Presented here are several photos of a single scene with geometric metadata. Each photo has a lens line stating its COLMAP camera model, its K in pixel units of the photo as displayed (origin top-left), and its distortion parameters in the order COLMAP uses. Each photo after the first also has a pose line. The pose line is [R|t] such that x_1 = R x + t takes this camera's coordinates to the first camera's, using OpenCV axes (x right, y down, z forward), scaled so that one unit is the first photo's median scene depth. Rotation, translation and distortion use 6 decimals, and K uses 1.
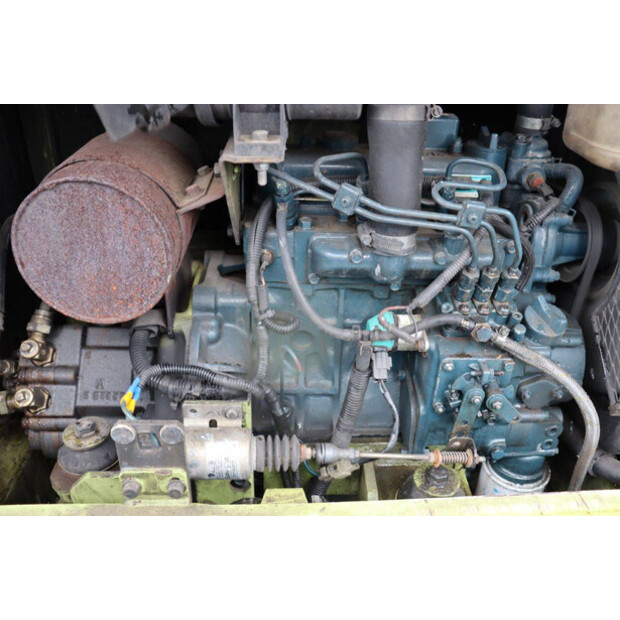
lens RADIAL K [[565.8, 0, 312.1], [0, 565.8, 305.6], [0, 0, 1]] dist [-0.127586, 0.125712]
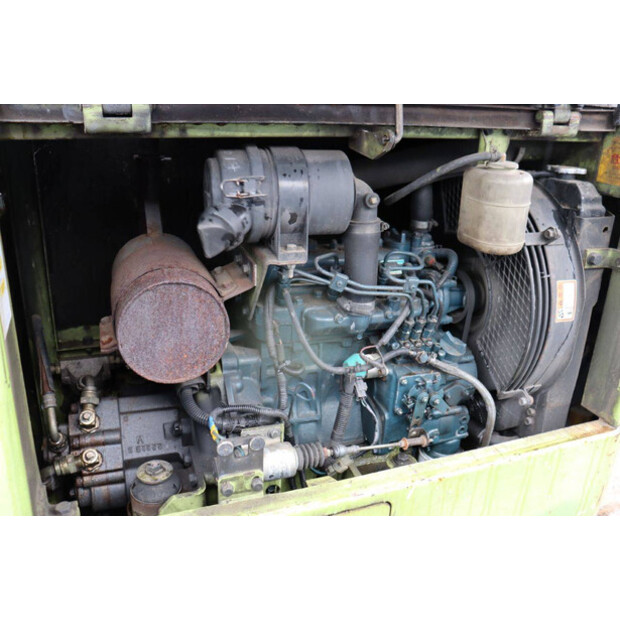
lens RADIAL K [[565.8, 0, 308.8], [0, 565.8, 312.0], [0, 0, 1]] dist [-0.127586, 0.125712]
pose [[0.953156, -0.092854, 0.287874, -0.431765], [0.129808, 0.985191, -0.112022, 0.055863], [-0.273209, 0.144143, 0.951094, -0.435184]]
